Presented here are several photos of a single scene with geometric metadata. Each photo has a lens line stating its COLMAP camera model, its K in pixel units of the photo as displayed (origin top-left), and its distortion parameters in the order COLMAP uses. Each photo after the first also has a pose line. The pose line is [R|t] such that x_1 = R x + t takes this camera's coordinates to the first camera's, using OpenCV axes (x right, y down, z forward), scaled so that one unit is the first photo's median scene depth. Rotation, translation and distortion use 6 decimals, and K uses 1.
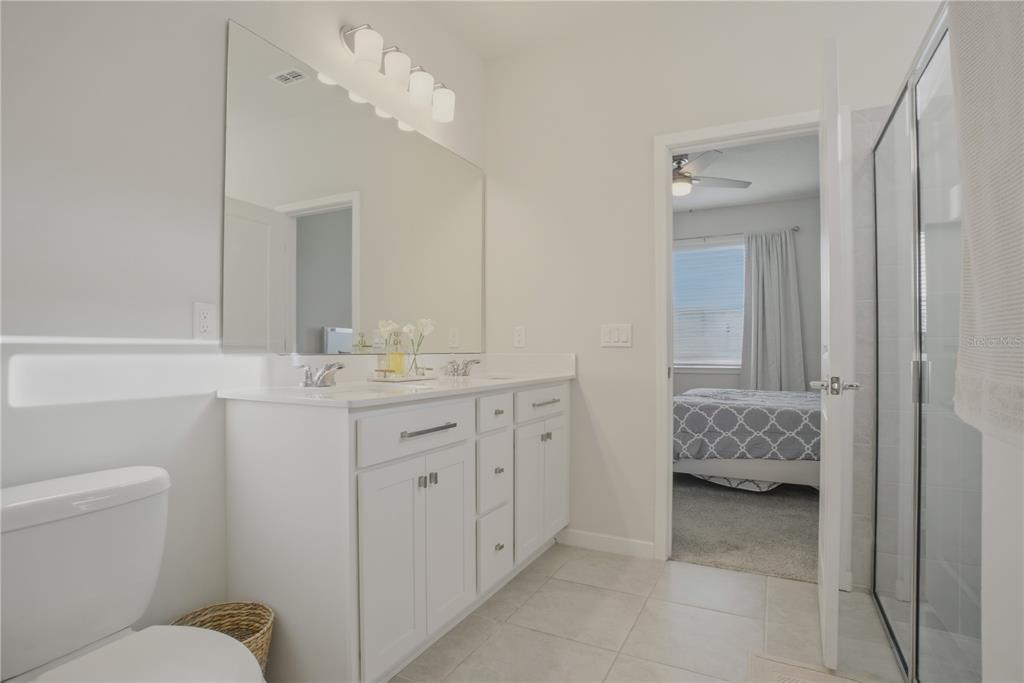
lens RADIAL K [[524.0, 0, 511.4], [0, 524.0, 323.2], [0, 0, 1]] dist [-0.068205, 0.032036]
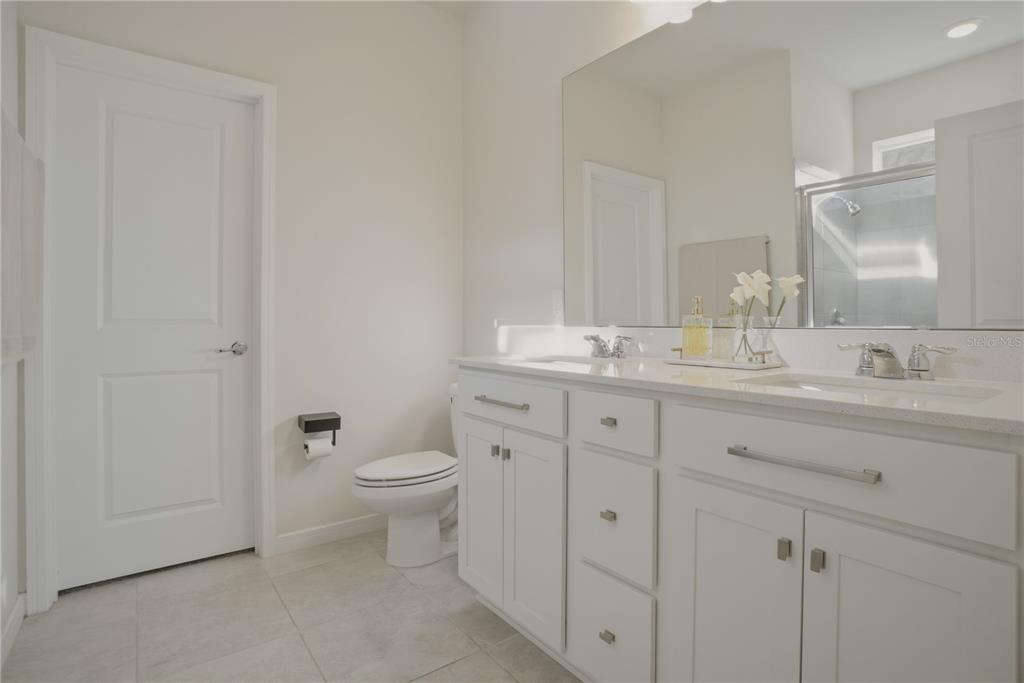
lens RADIAL K [[524.0, 0, 511.4], [0, 524.0, 323.2], [0, 0, 1]] dist [-0.068205, 0.032036]
pose [[-0.404742, -0.000052, -0.914431, 0.511418], [0.037039, 0.999178, -0.016451, 0.051237], [0.913681, -0.040528, -0.404407, 0.994896]]
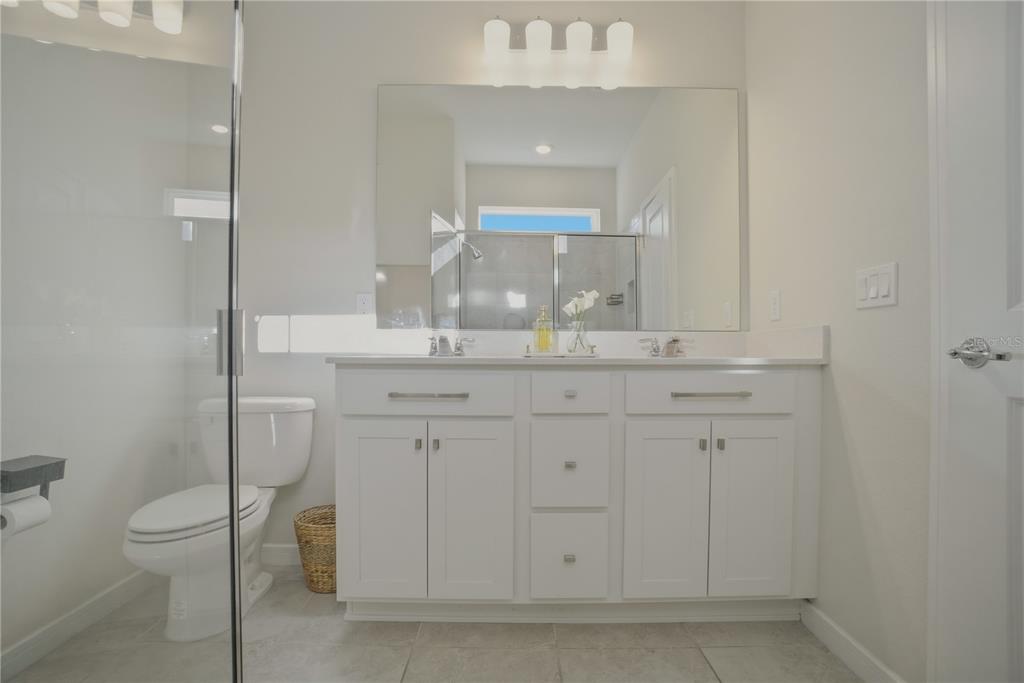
lens RADIAL K [[498.6, 0, 518.7], [0, 498.6, 333.6], [0, 0, 1]] dist [-0.063232, 0.026197]
pose [[0.452788, -0.028562, -0.891161, 0.552211], [0.044073, 0.998982, -0.009625, 0.070558], [0.890528, -0.034918, 0.453586, 0.506561]]
